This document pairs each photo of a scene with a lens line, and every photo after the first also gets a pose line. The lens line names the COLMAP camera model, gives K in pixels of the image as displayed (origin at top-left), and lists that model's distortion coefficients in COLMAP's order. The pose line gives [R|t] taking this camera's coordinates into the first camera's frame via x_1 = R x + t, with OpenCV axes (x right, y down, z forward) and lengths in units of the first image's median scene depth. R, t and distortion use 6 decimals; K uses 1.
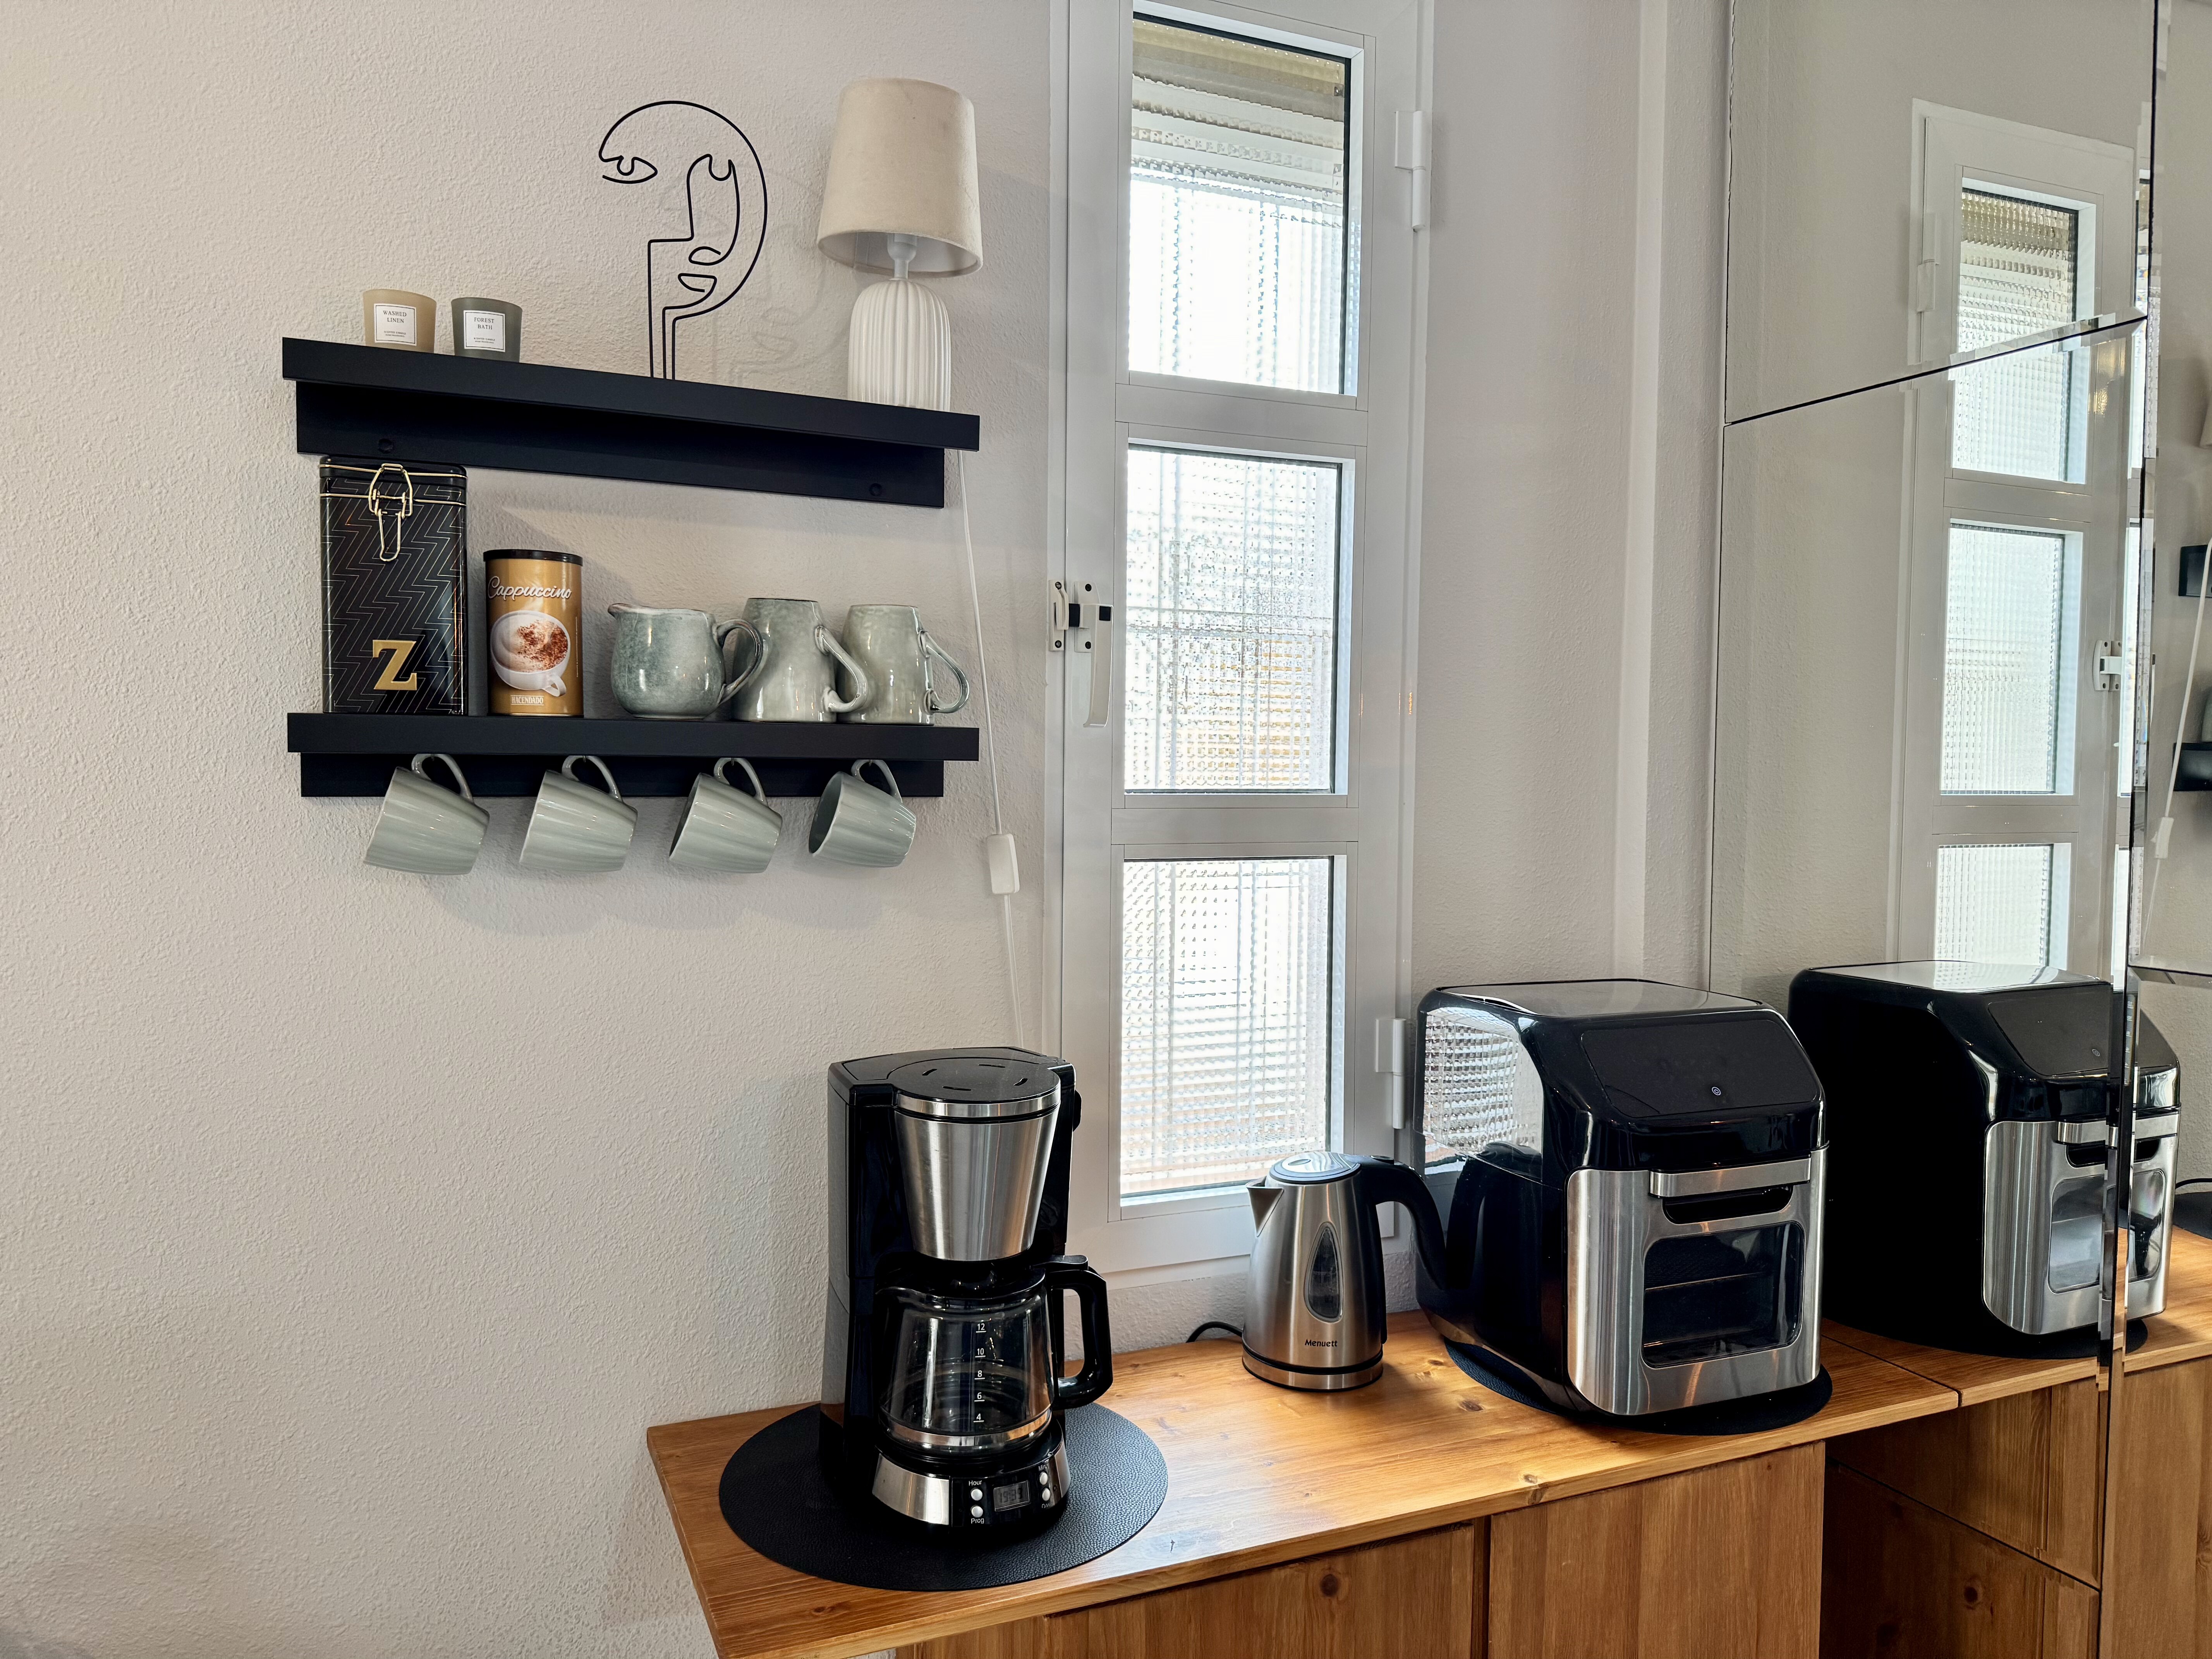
lens RADIAL K [[1569.7, 0, 1102.3], [0, 1569.7, 840.8], [0, 0, 1]] dist [0.048571, -0.034181]
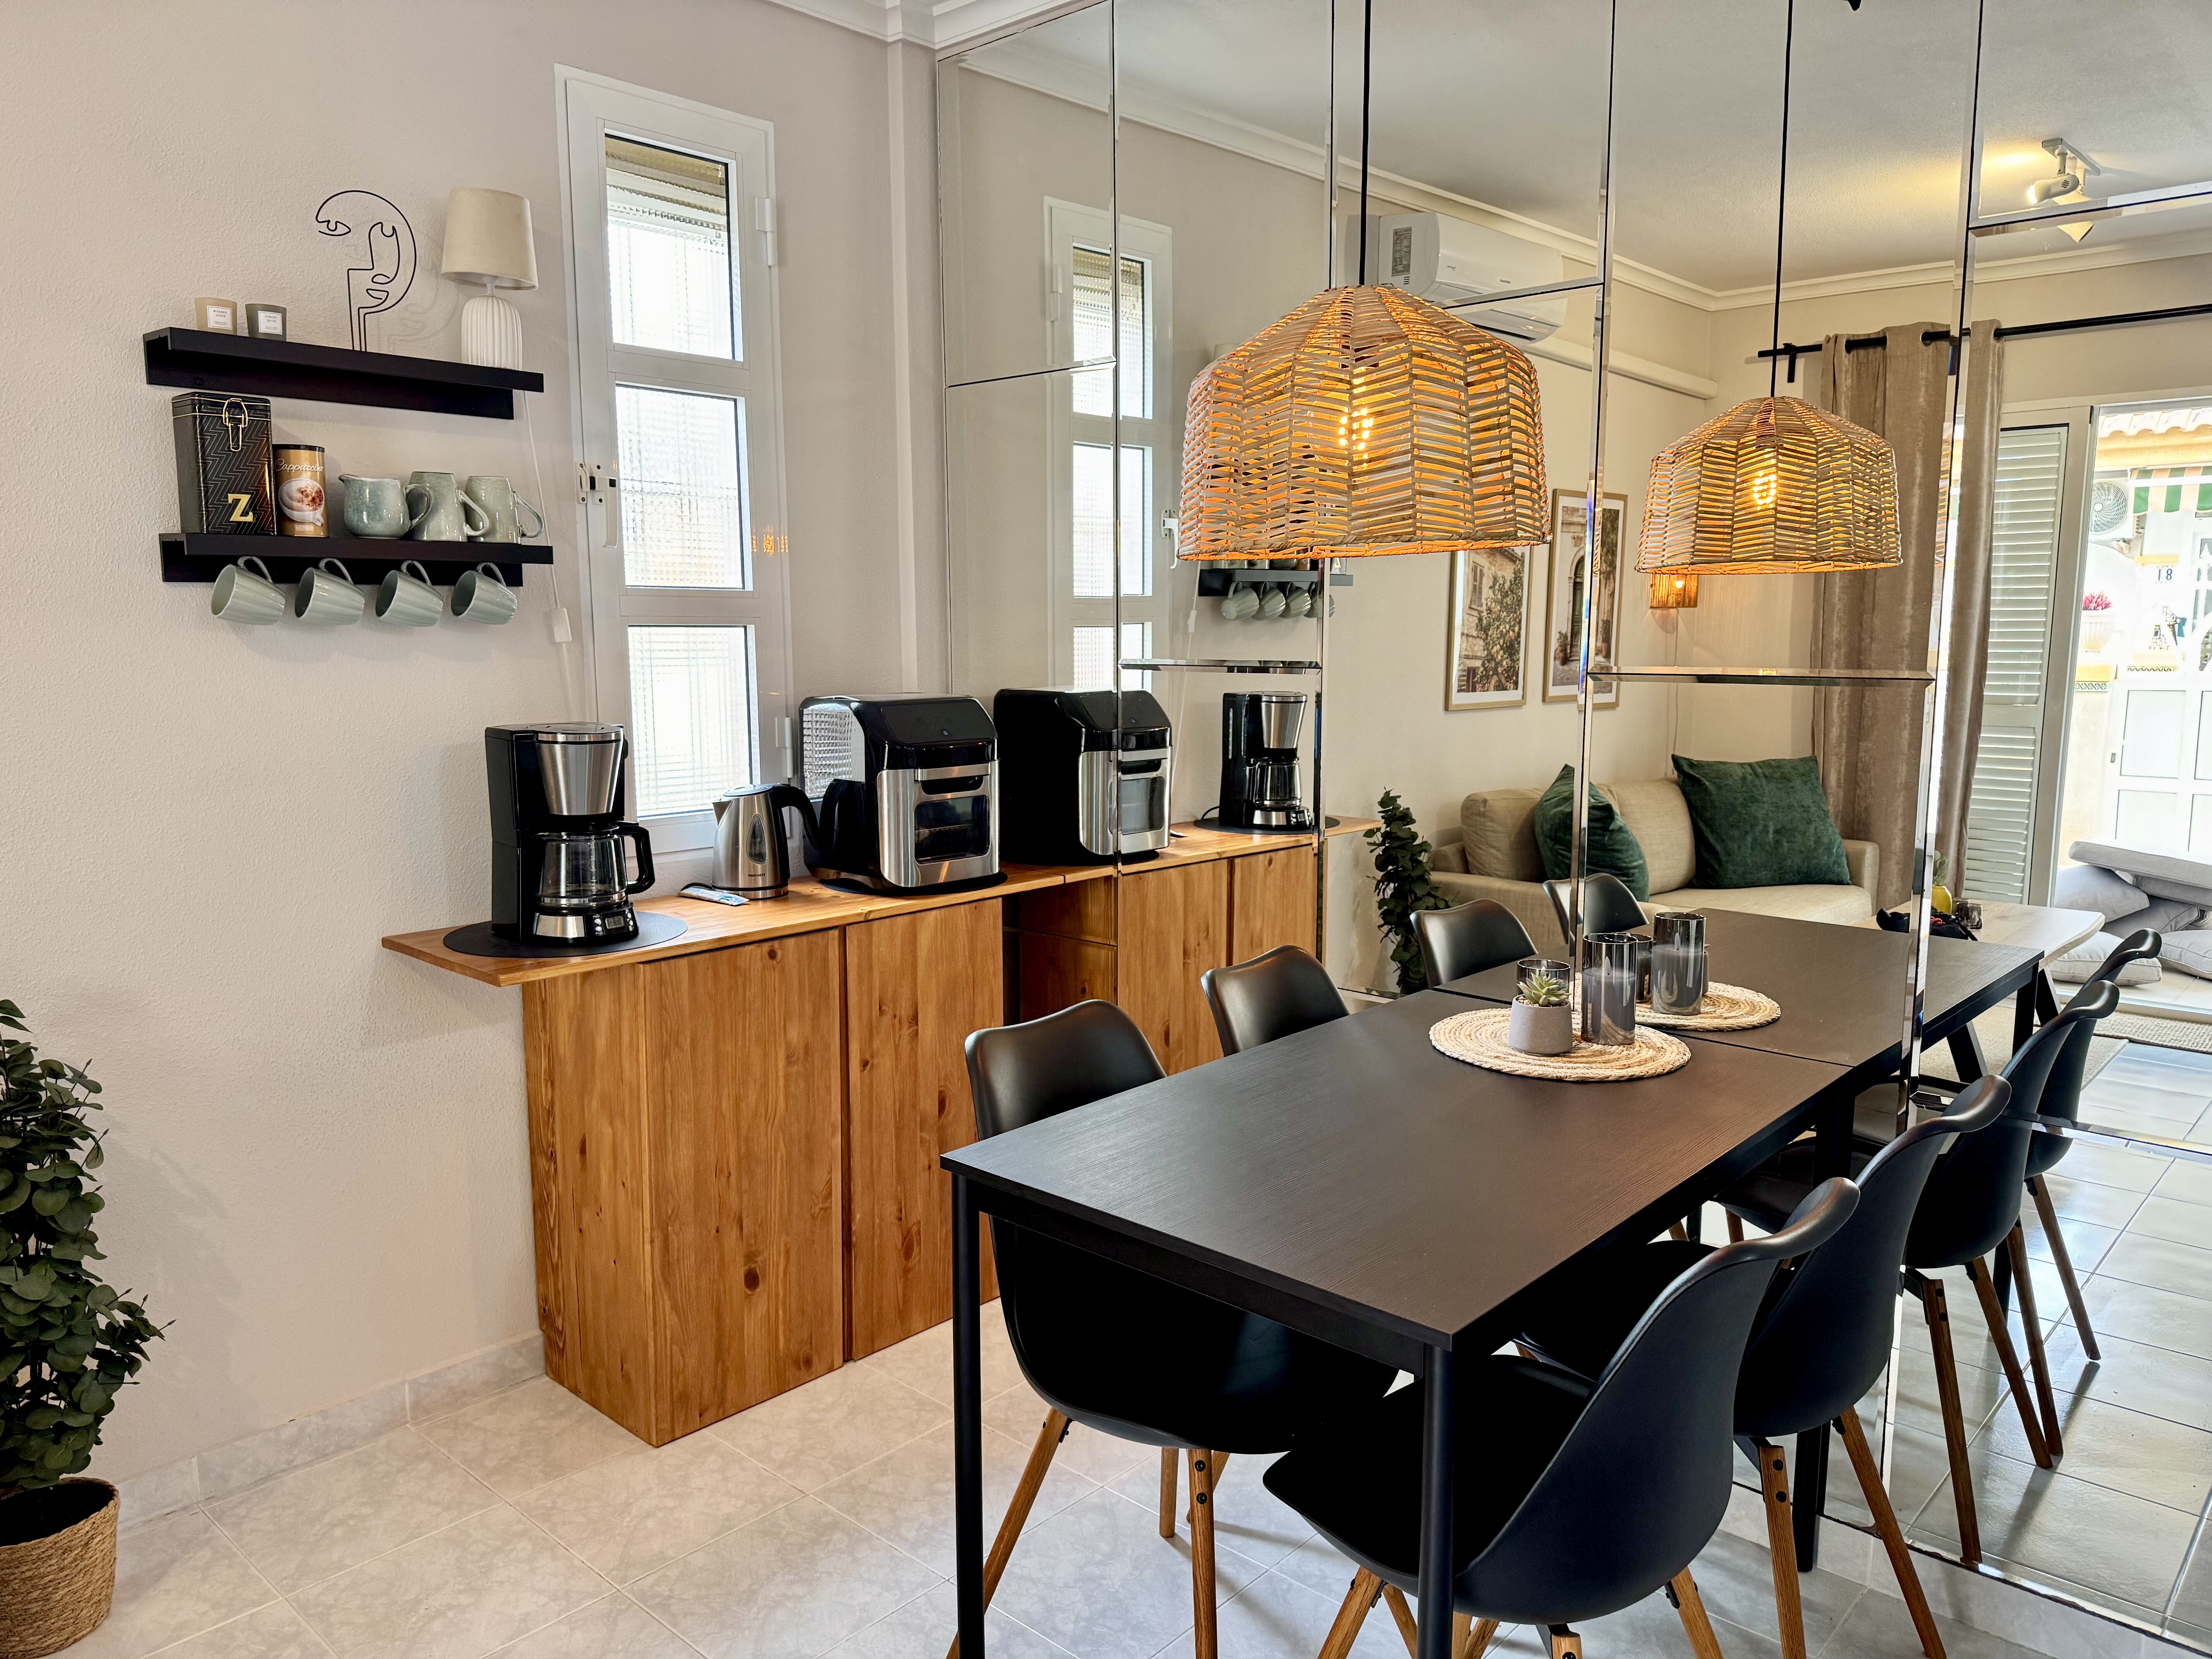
lens RADIAL K [[1569.7, 0, 1115.8], [0, 1569.7, 822.5], [0, 0, 1]] dist [0.048571, -0.034181]
pose [[0.914435, -0.064788, 0.399513, -0.227514], [0.032250, 0.995630, 0.087642, 0.104539], [-0.403445, -0.067259, 0.912529, -0.939584]]
